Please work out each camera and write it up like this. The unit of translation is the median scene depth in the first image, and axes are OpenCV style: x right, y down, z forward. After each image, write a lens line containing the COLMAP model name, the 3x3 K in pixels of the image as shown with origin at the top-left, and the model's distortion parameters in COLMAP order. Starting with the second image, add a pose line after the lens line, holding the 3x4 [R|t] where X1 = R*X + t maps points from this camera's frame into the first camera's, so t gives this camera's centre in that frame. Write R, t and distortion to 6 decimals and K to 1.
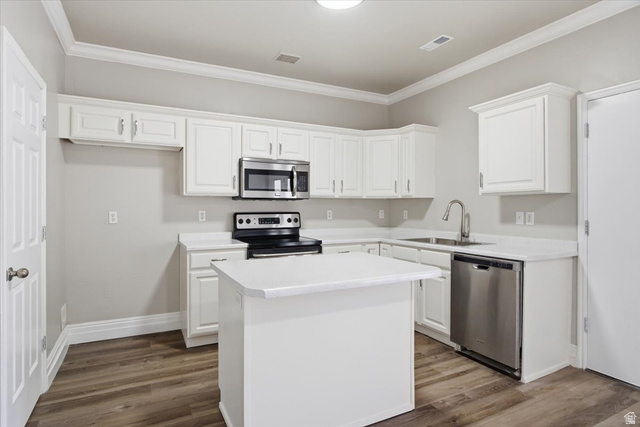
lens RADIAL K [[354.4, 0, 318.8], [0, 354.4, 207.2], [0, 0, 1]] dist [-0.002775, 0.001911]
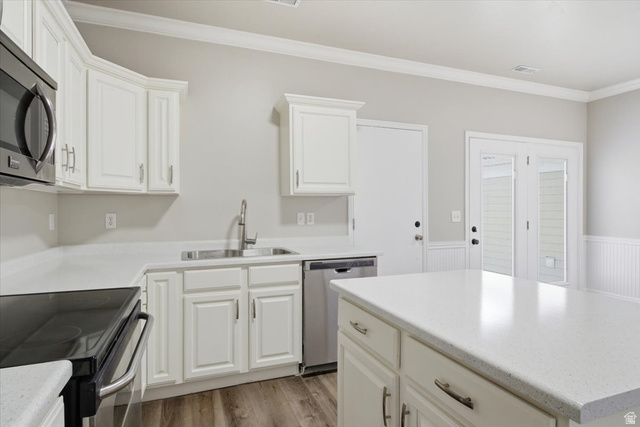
lens RADIAL K [[354.4, 0, 318.7], [0, 354.4, 208.5], [0, 0, 1]] dist [-0.002775, 0.001911]
pose [[0.108312, -0.001136, 0.994116, -0.448155], [0.001243, 0.999999, 0.001007, 0.000270], [-0.994116, 0.001126, 0.108313, 0.852848]]
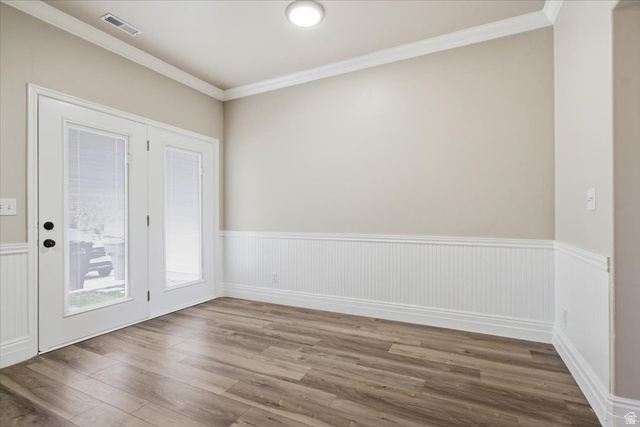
lens RADIAL K [[309.1, 0, 319.9], [0, 309.1, 211.9], [0, 0, 1]] dist [0.001673, 0.001598]
pose [[-0.590050, 0.014369, 0.807239, -0.170178], [0.006740, 0.999894, -0.012872, 0.056449], [-0.807338, -0.002154, -0.590085, 0.343740]]
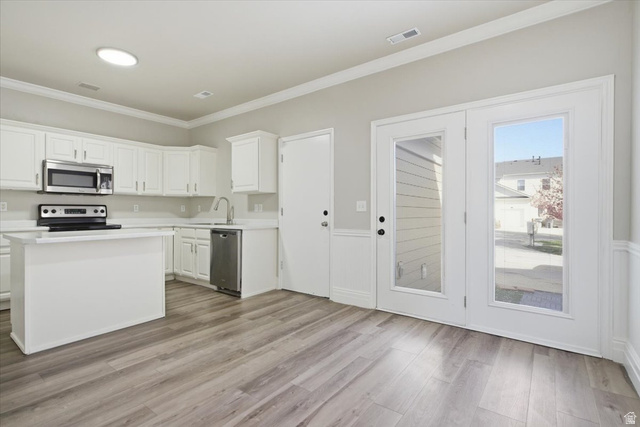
lens RADIAL K [[309.1, 0, 317.1], [0, 309.1, 212.5], [0, 0, 1]] dist [0.001673, 0.001598]
pose [[0.904884, -0.001318, 0.425656, 0.209889], [0.000312, 0.999997, 0.002434, 0.049862], [-0.425658, -0.002069, 0.904882, -0.449262]]
